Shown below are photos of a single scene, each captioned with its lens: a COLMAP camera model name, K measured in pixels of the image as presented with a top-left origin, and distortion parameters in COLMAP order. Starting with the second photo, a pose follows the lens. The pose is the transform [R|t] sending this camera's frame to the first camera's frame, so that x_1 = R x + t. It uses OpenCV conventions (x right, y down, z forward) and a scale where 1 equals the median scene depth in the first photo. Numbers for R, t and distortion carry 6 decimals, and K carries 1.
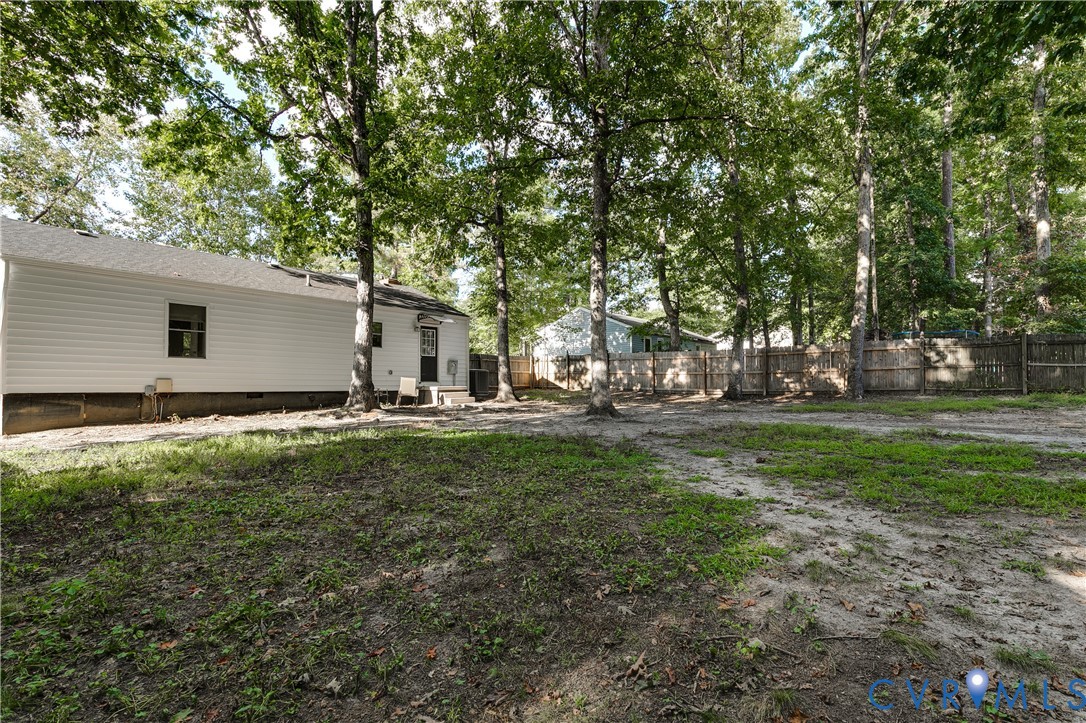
lens RADIAL K [[477.9, 0, 544.0], [0, 477.9, 368.3], [0, 0, 1]] dist [0.002724, -0.000375]
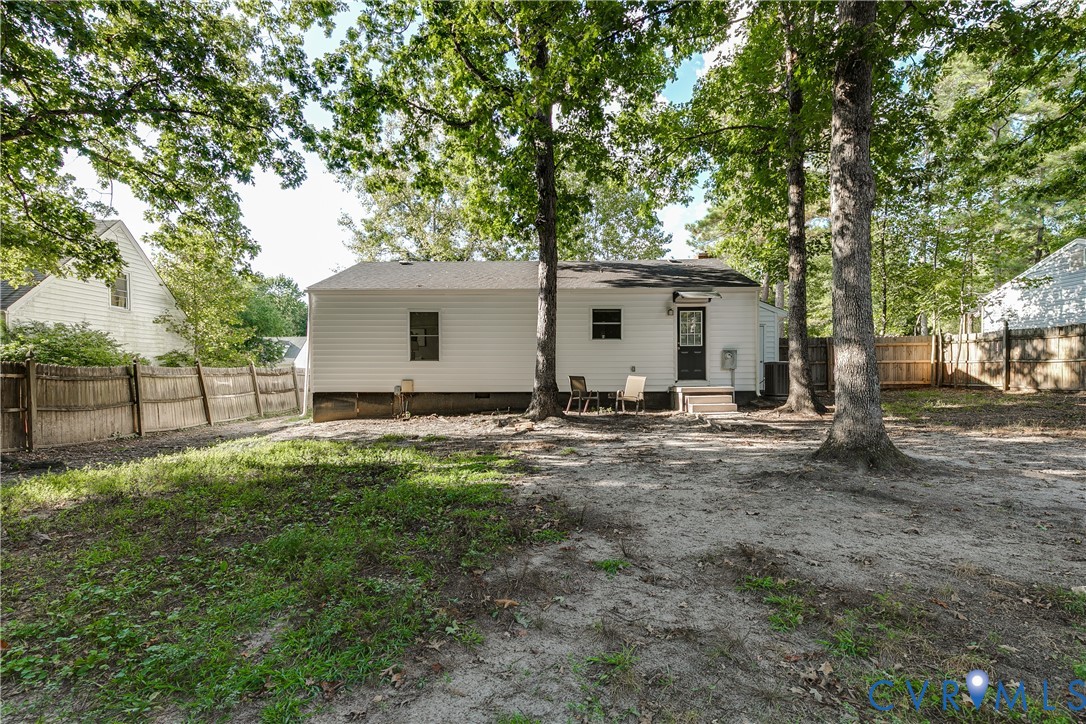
lens RADIAL K [[488.8, 0, 542.7], [0, 488.8, 387.6], [0, 0, 1]] dist [0.003830, 0.000243]
pose [[0.660476, 0.015241, -0.750692, 0.244003], [0.028490, 0.998565, 0.045340, -0.003034], [0.750306, -0.051334, 0.659094, 0.410281]]
